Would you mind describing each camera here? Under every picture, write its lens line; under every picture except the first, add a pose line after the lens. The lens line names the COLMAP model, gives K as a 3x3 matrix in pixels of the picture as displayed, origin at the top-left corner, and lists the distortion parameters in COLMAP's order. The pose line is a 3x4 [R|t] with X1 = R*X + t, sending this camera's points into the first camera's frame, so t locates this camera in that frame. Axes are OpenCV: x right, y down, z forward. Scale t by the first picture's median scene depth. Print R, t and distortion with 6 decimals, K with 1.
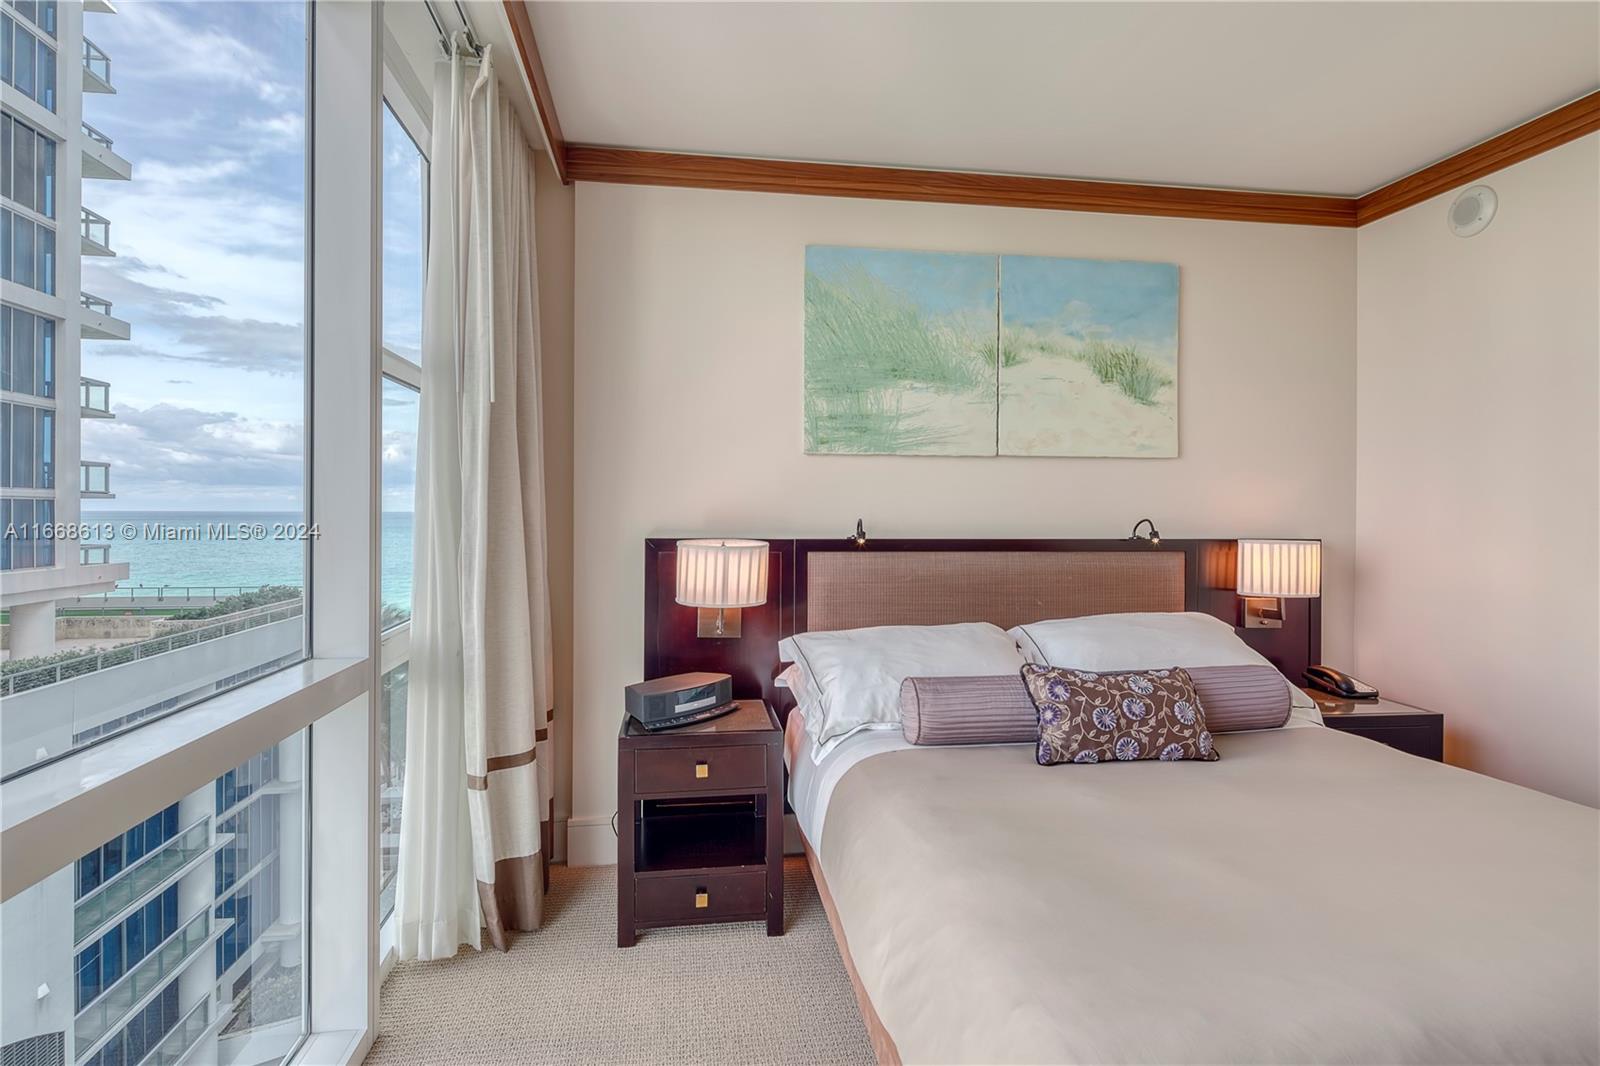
lens RADIAL K [[779.9, 0, 788.8], [0, 779.9, 510.1], [0, 0, 1]] dist [0.002187, -0.000167]
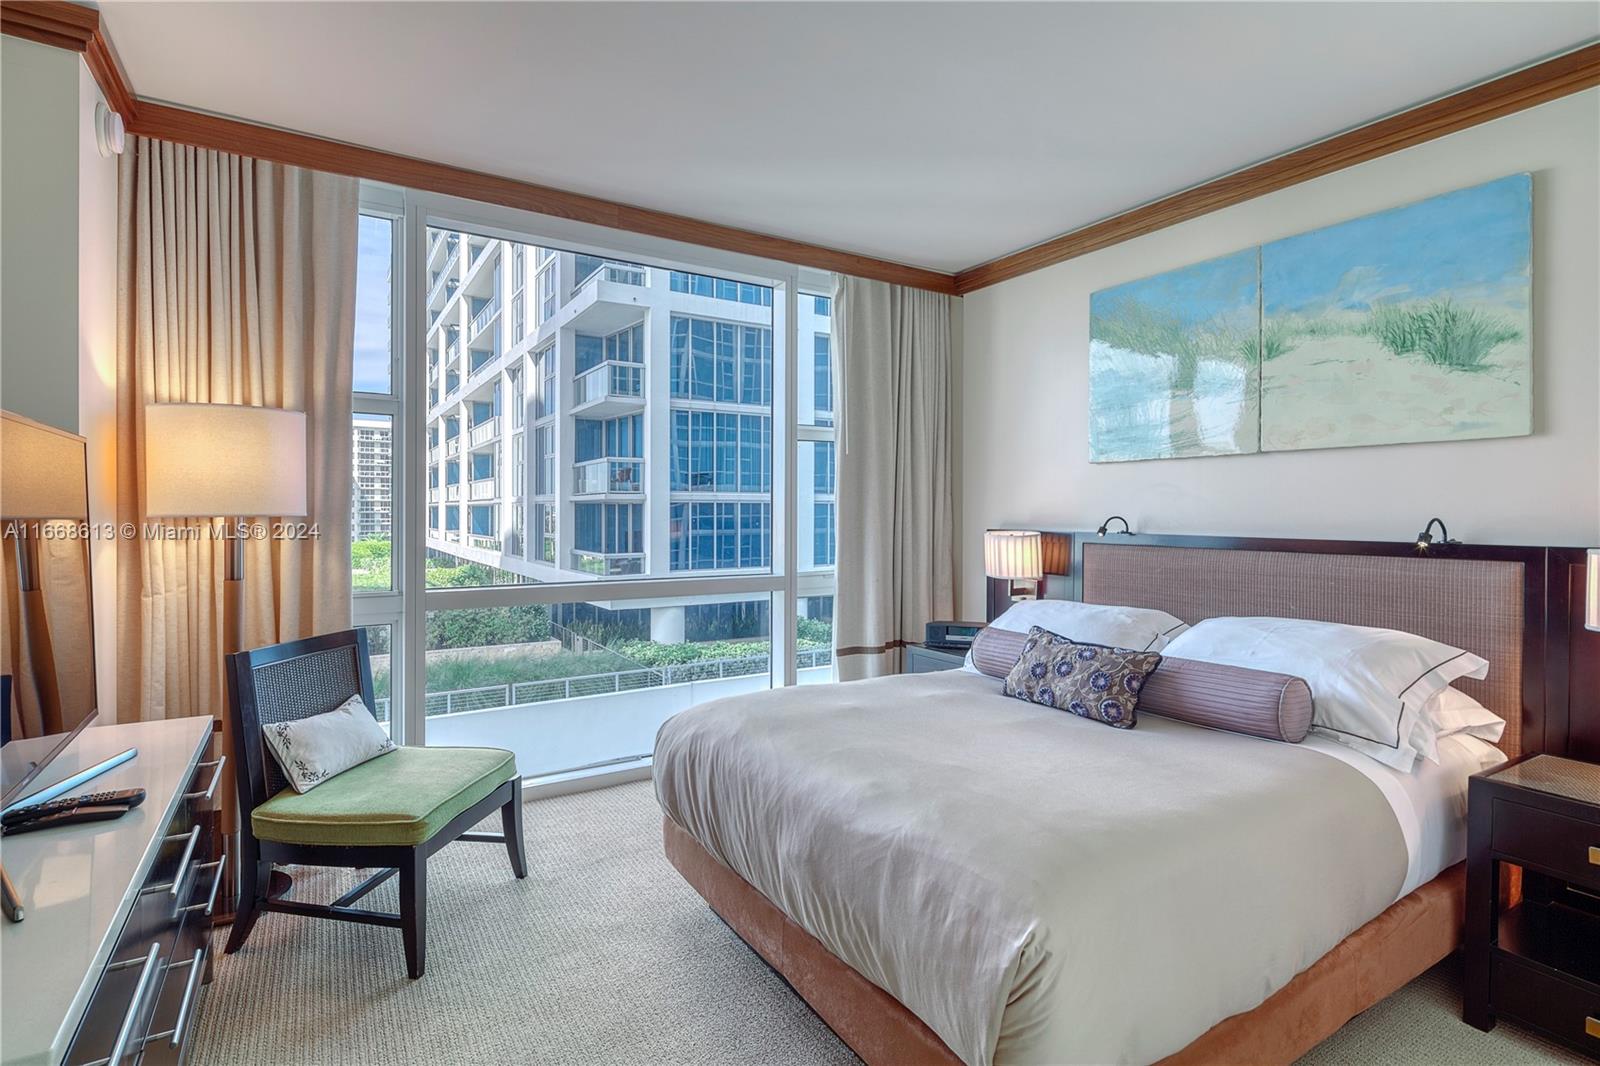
lens RADIAL K [[779.9, 0, 788.8], [0, 779.9, 510.1], [0, 0, 1]] dist [0.002187, -0.000167]
pose [[0.399187, -0.003471, -0.916863, 0.917017], [0.003227, 0.999992, -0.002381, 0.002988], [0.916864, -0.002009, 0.399195, 0.069438]]
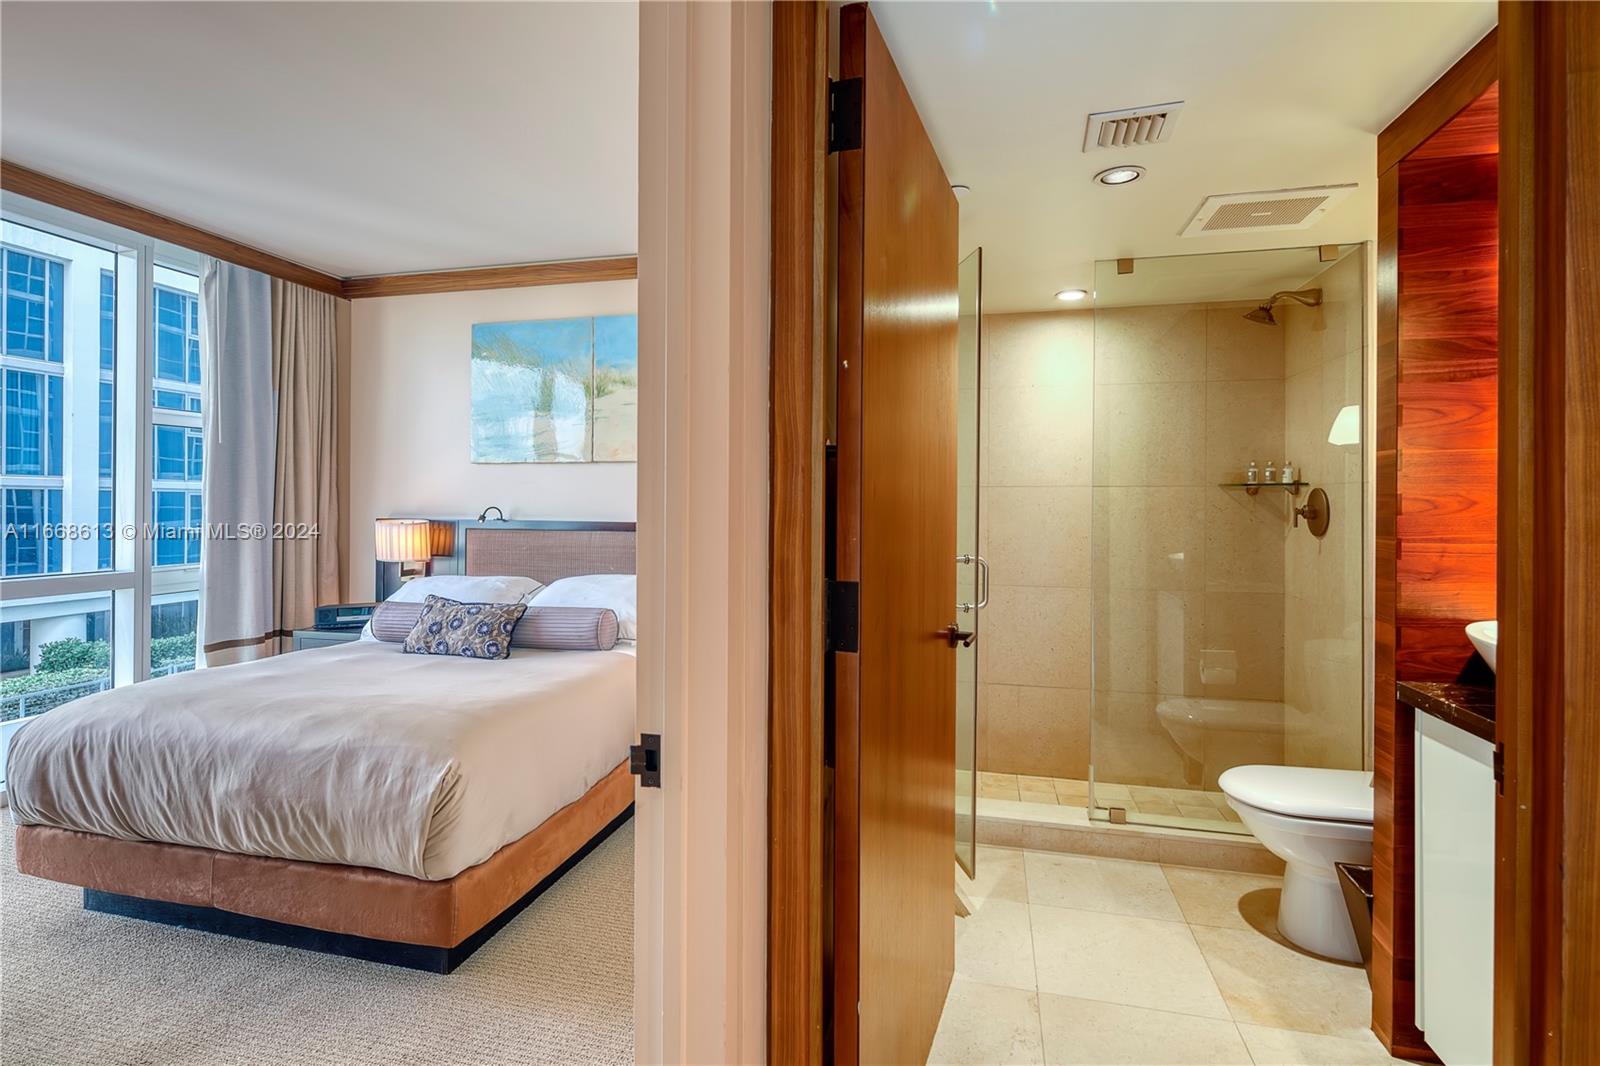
lens RADIAL K [[779.9, 0, 788.8], [0, 779.9, 510.1], [0, 0, 1]] dist [0.002187, -0.000167]
pose [[0.924268, 0.004881, -0.381712, 1.112062], [-0.000789, 0.999941, 0.010877, 0.001393], [0.381743, -0.009752, 0.924217, -0.154130]]
